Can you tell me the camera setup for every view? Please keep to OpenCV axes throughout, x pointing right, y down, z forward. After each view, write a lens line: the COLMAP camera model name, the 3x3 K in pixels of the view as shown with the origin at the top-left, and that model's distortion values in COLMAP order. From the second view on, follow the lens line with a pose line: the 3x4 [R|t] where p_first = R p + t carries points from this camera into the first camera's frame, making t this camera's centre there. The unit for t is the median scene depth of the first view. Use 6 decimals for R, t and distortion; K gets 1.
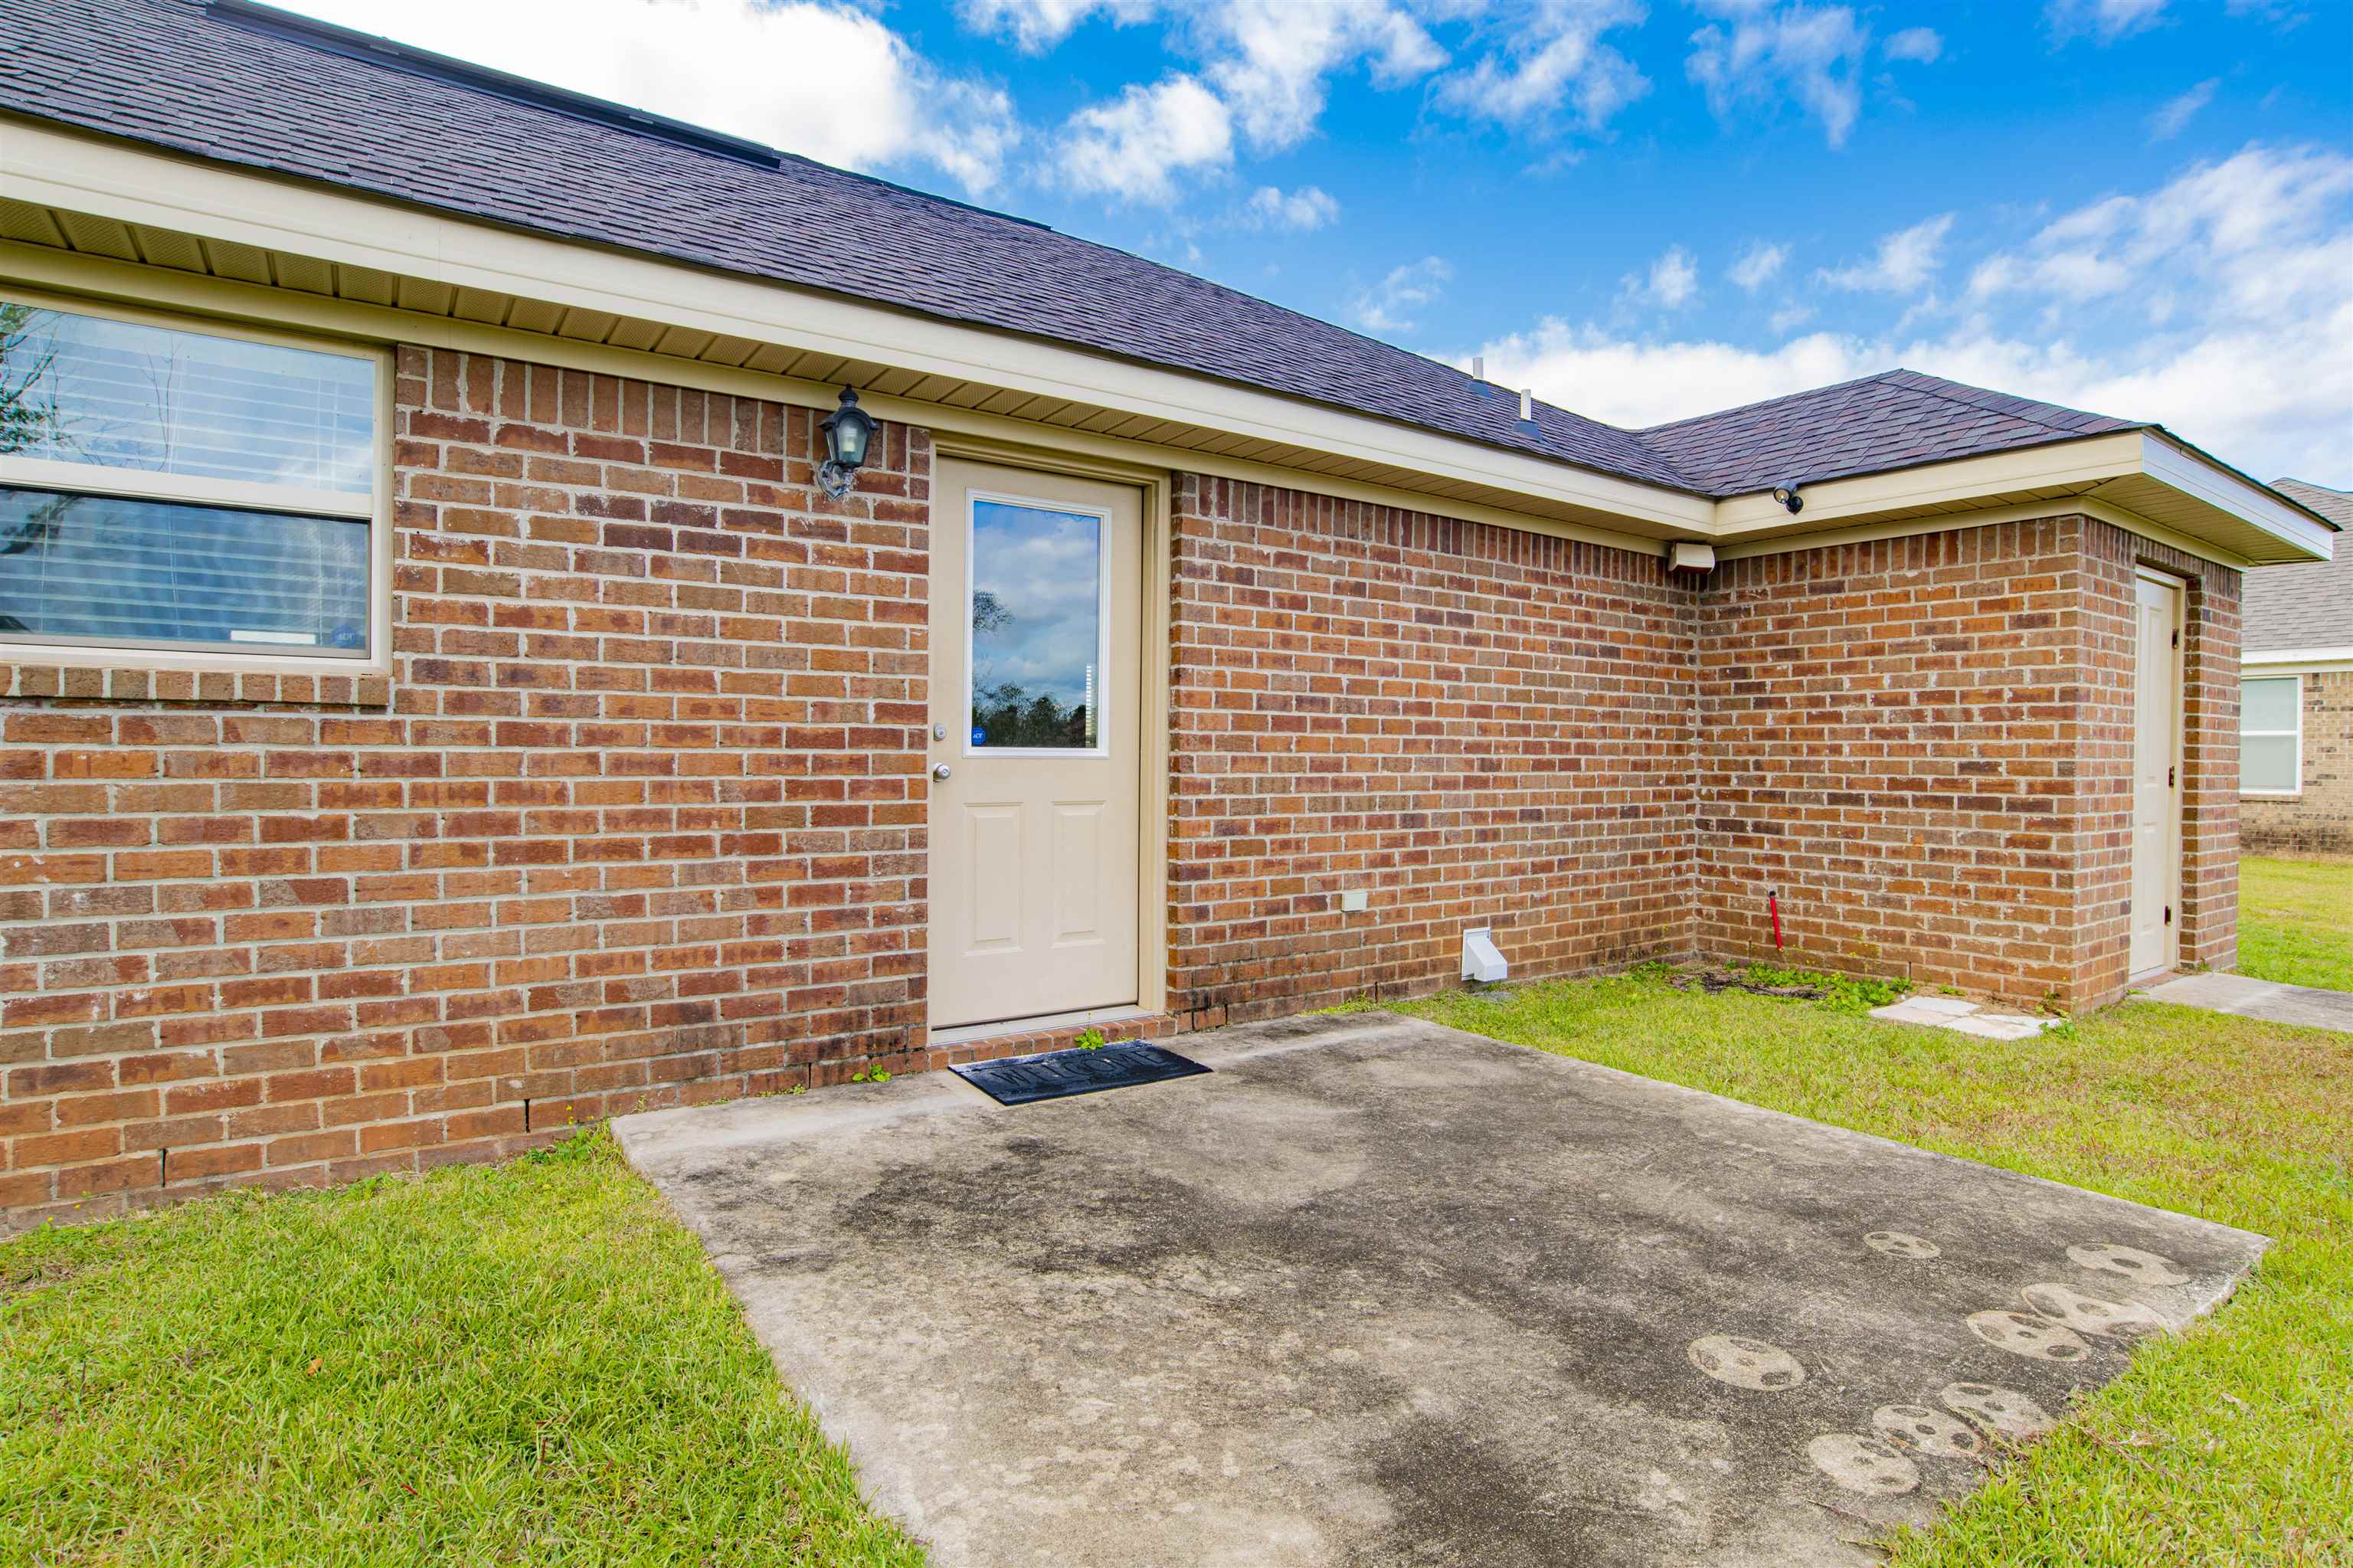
lens RADIAL K [[1232.8, 0, 1199.6], [0, 1232.8, 766.8], [0, 0, 1]] dist [-0.057507, 0.019219]
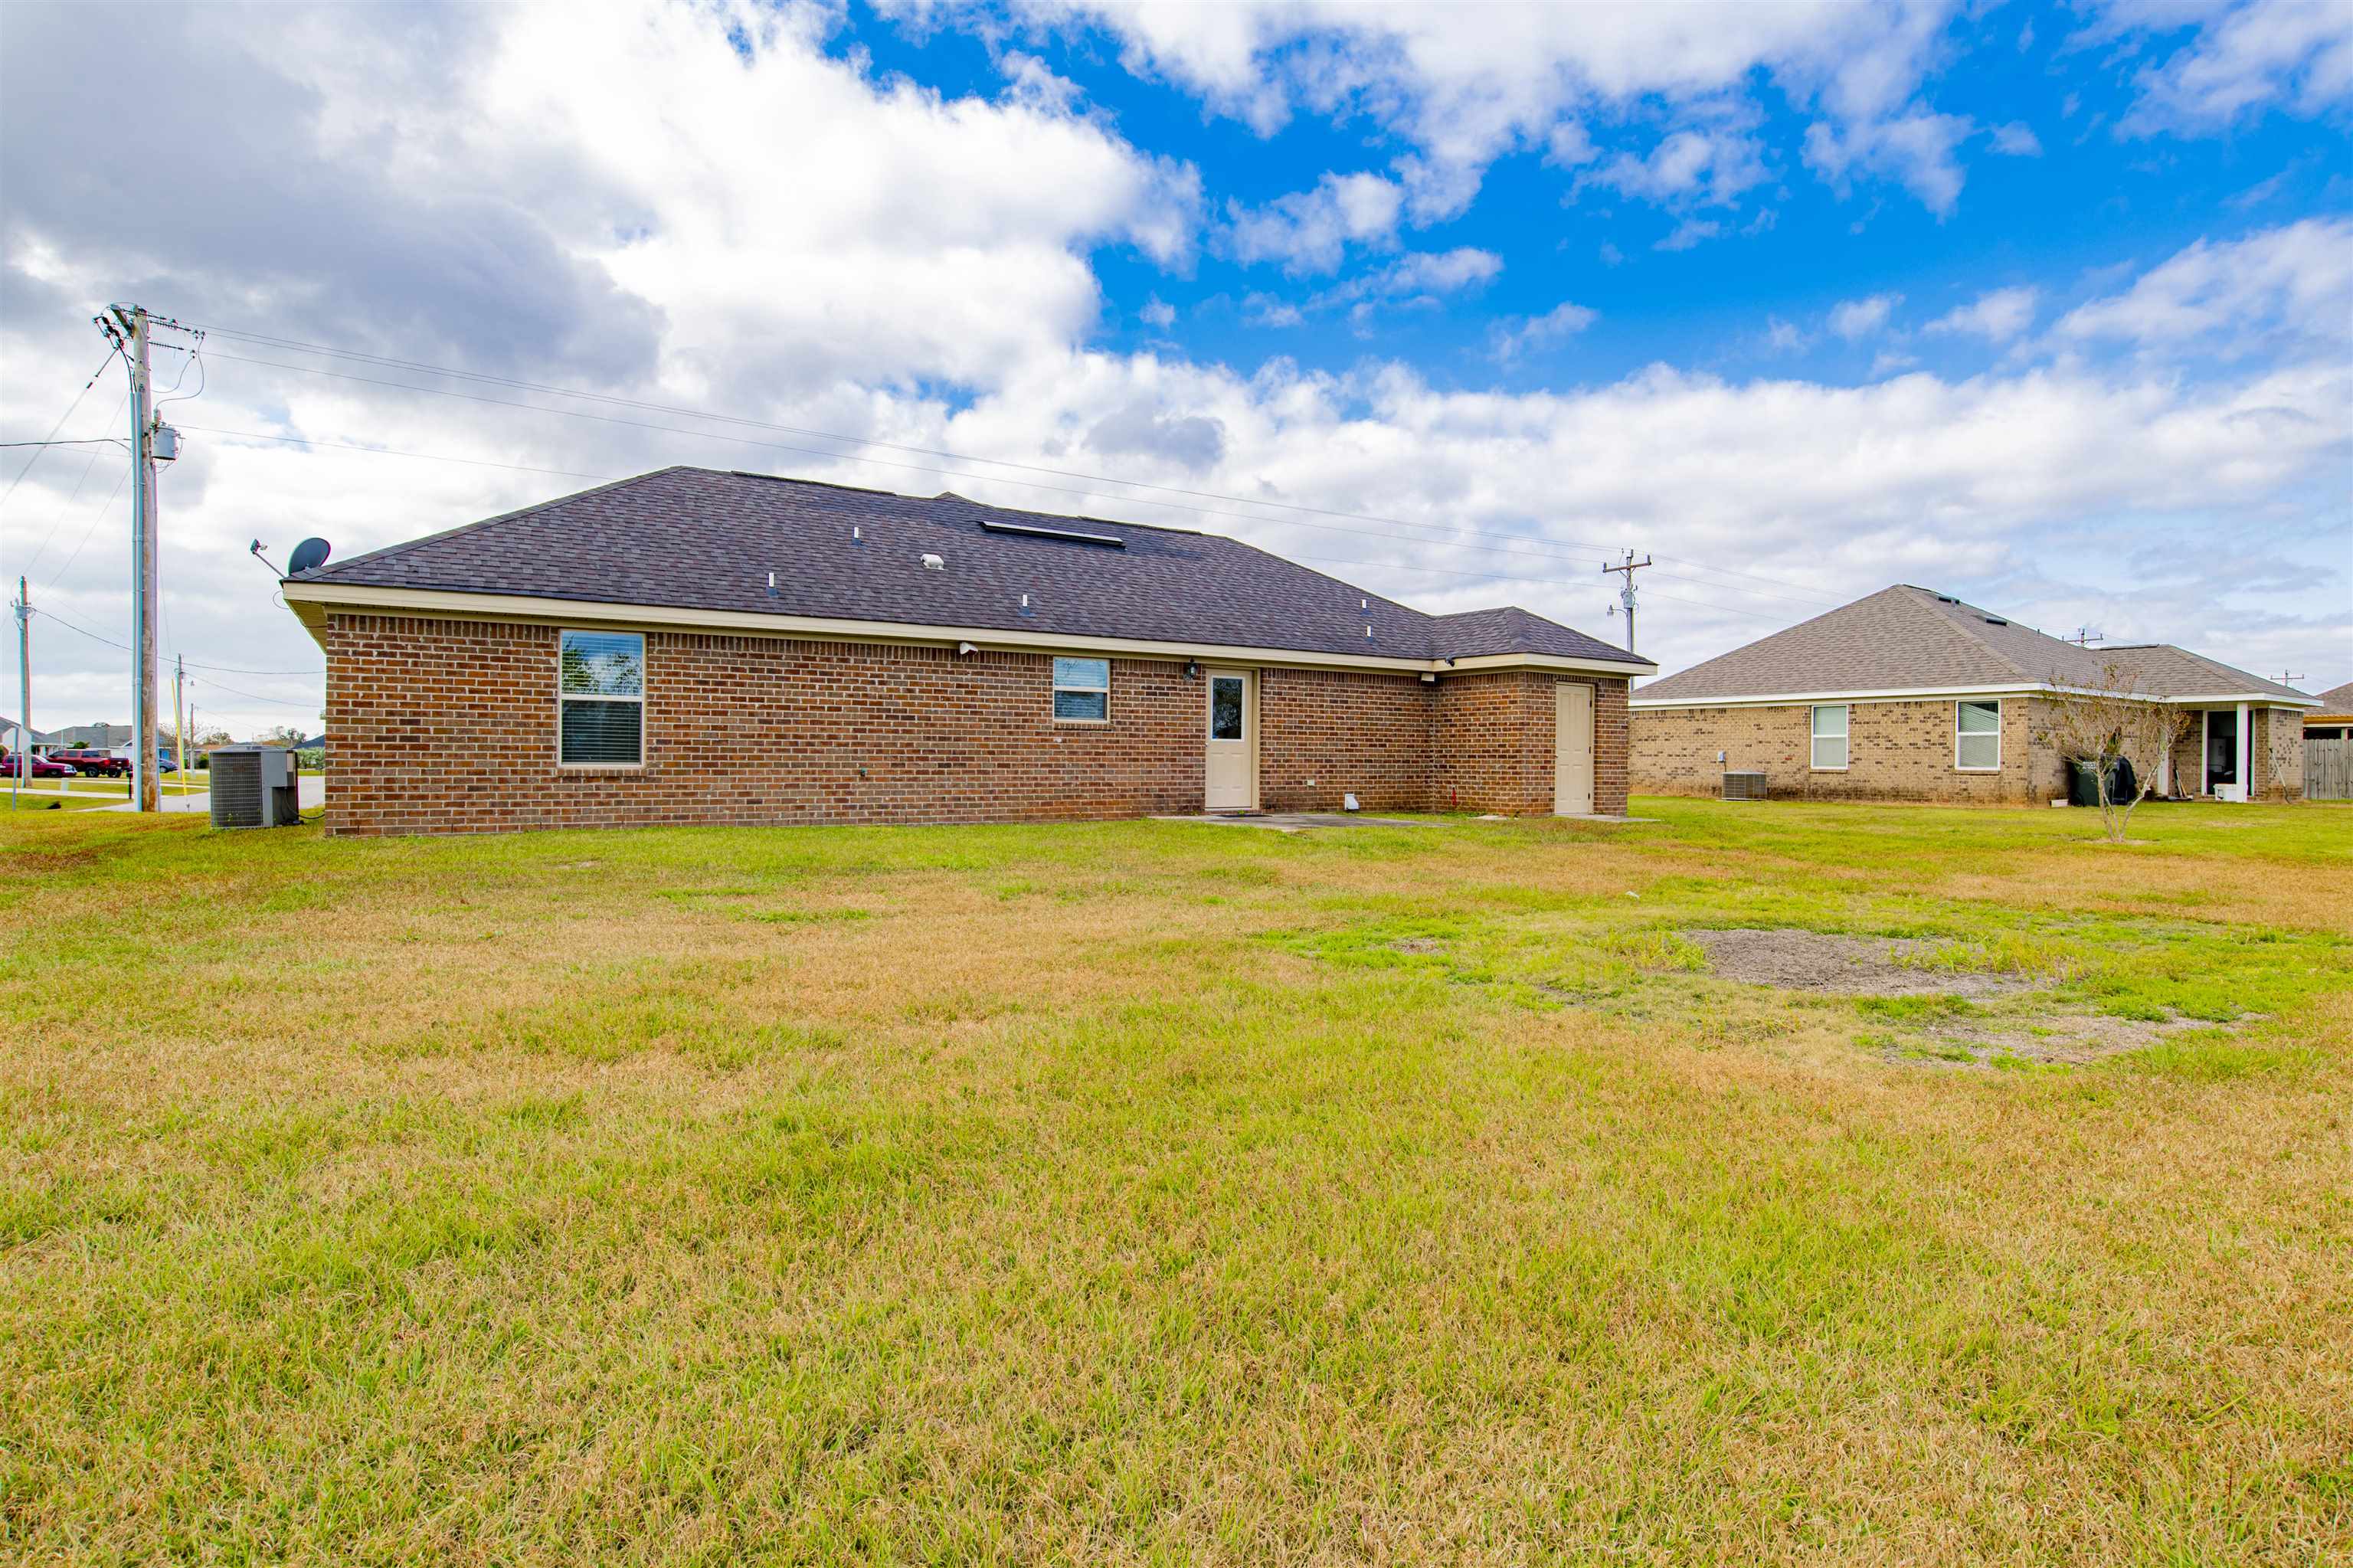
lens RADIAL K [[1251.1, 0, 1188.1], [0, 1251.1, 785.9], [0, 0, 1]] dist [-0.039416, -0.000404]
pose [[0.999262, -0.000183, -0.038404, -0.115191], [0.000545, 0.999956, 0.009409, 0.107290], [0.038400, -0.009423, 0.999218, -3.352014]]
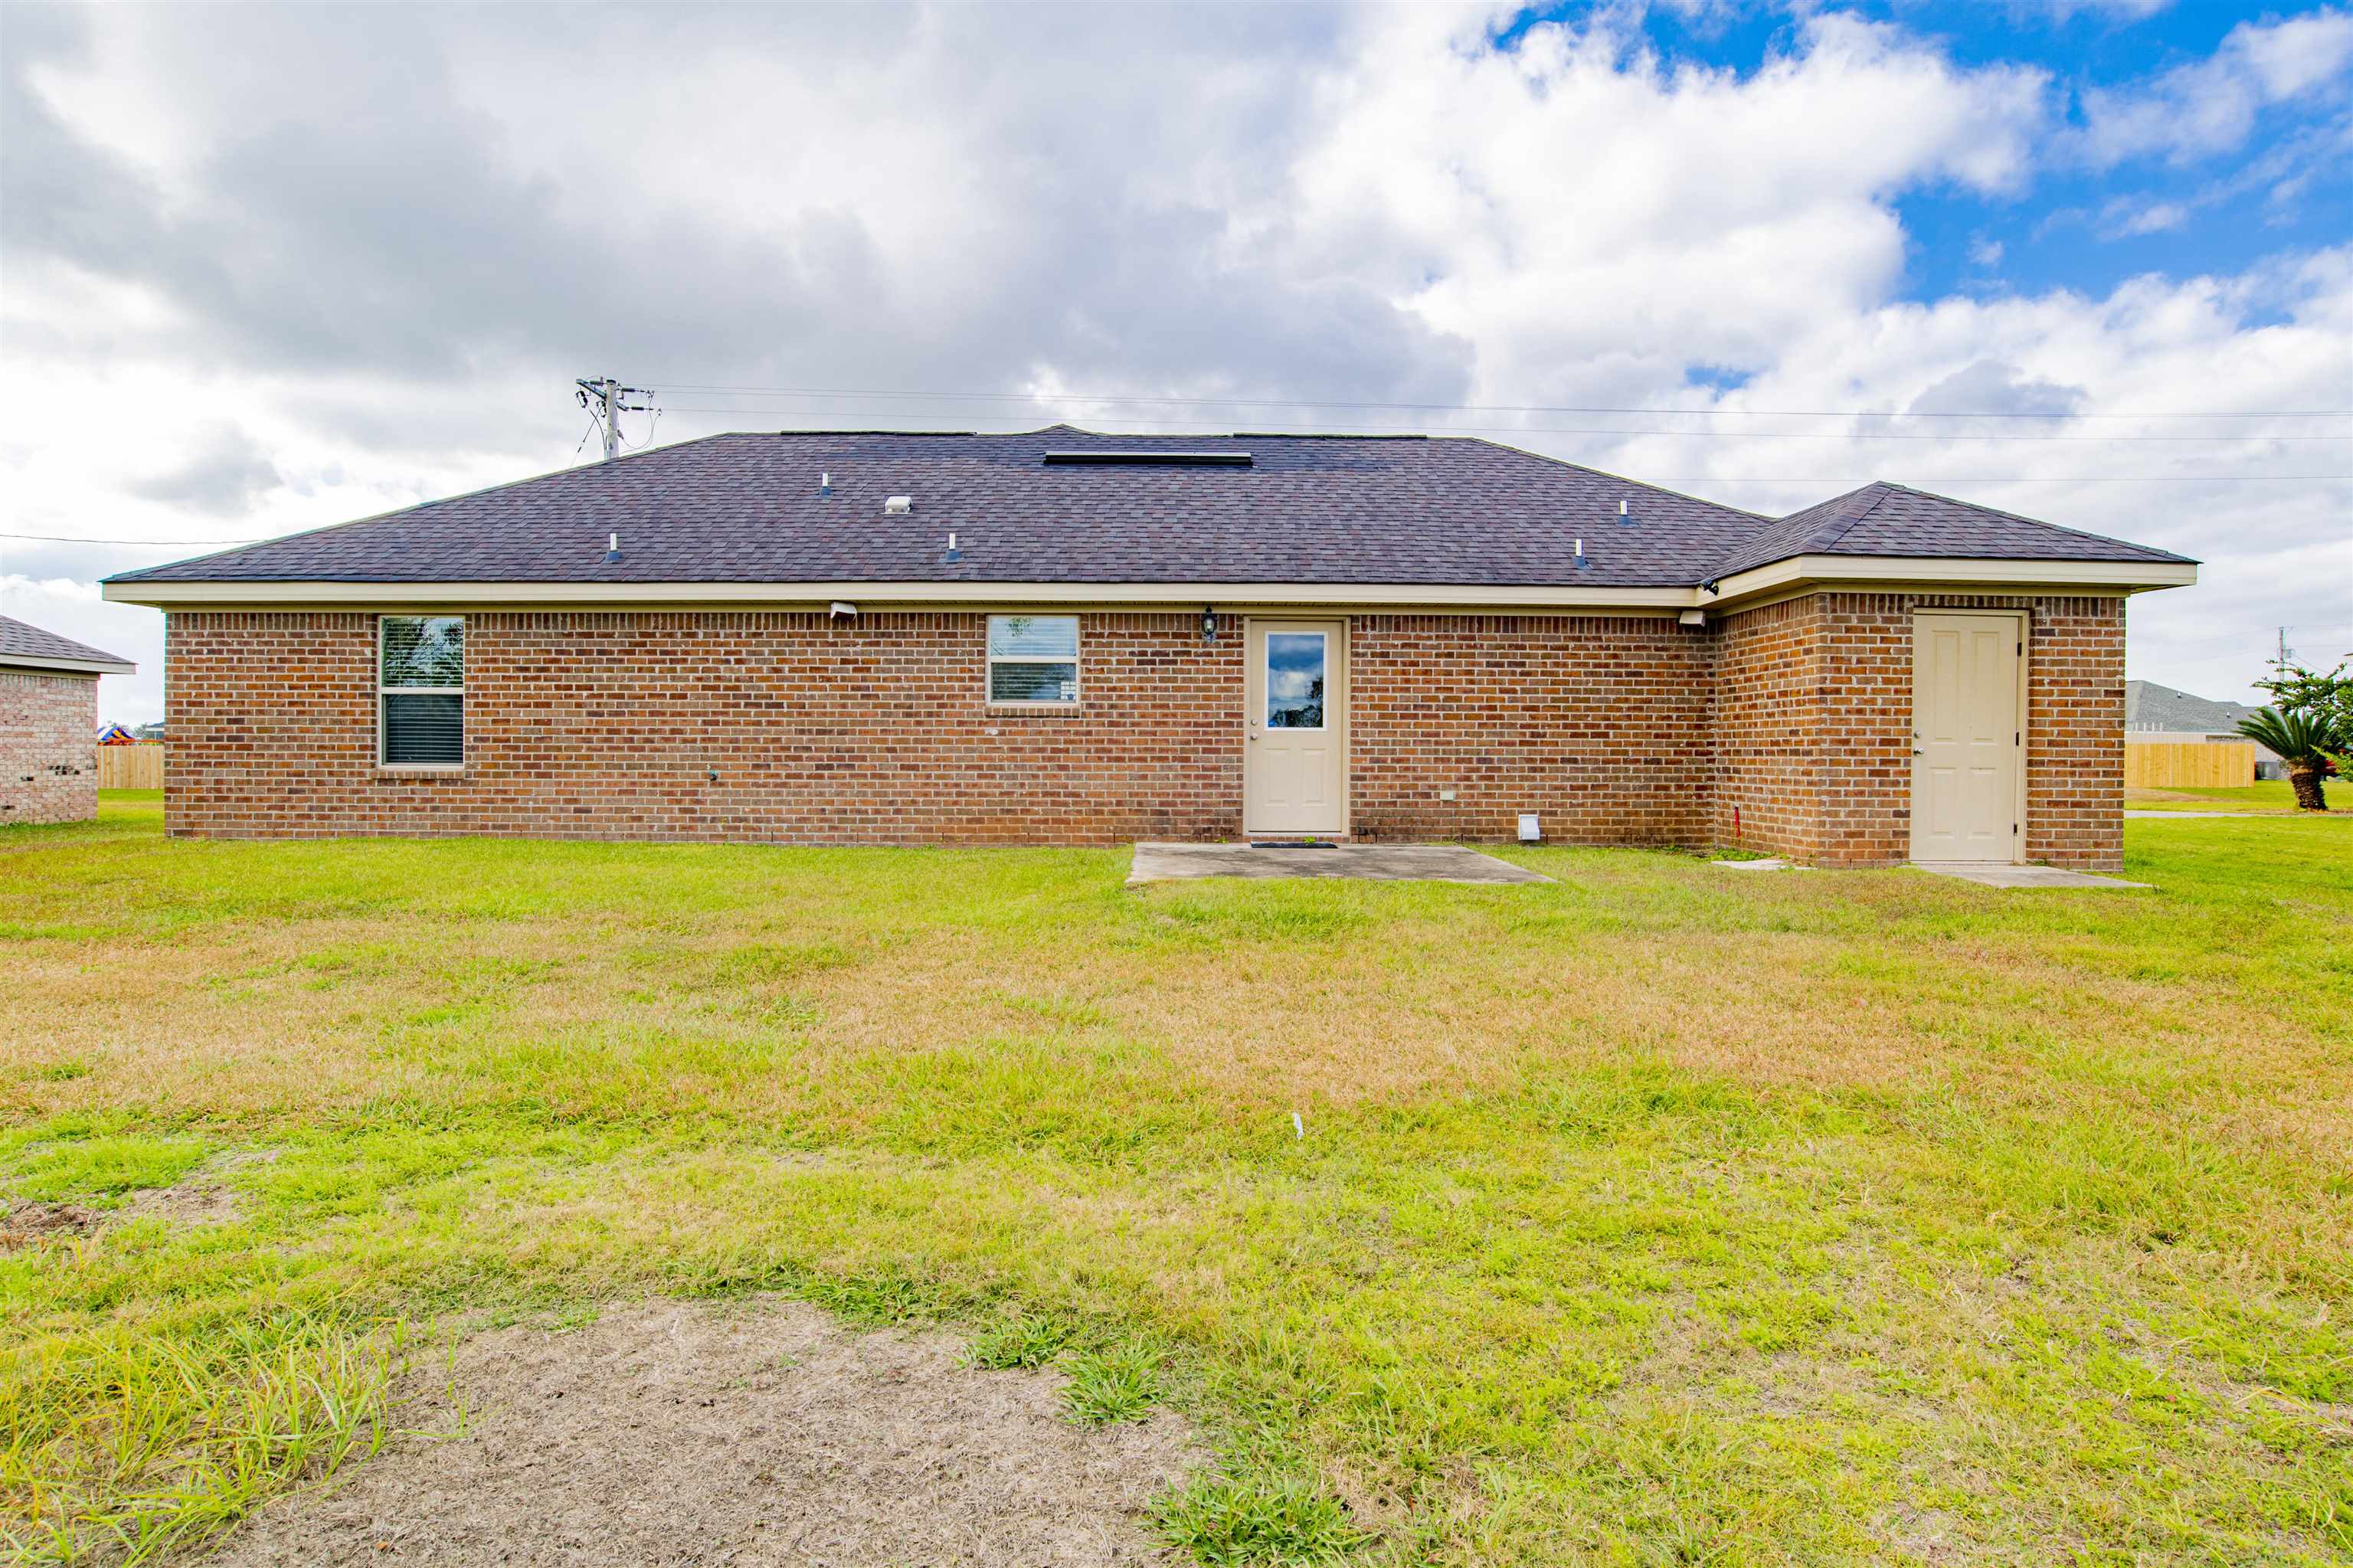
lens RADIAL K [[1232.8, 0, 1168.9], [0, 1232.8, 780.7], [0, 0, 1]] dist [-0.057507, 0.019219]
pose [[0.807747, 0.008542, -0.589467, 1.312154], [-0.004787, 0.999957, 0.007931, 0.085411], [0.589509, -0.003584, 0.807754, -1.387762]]
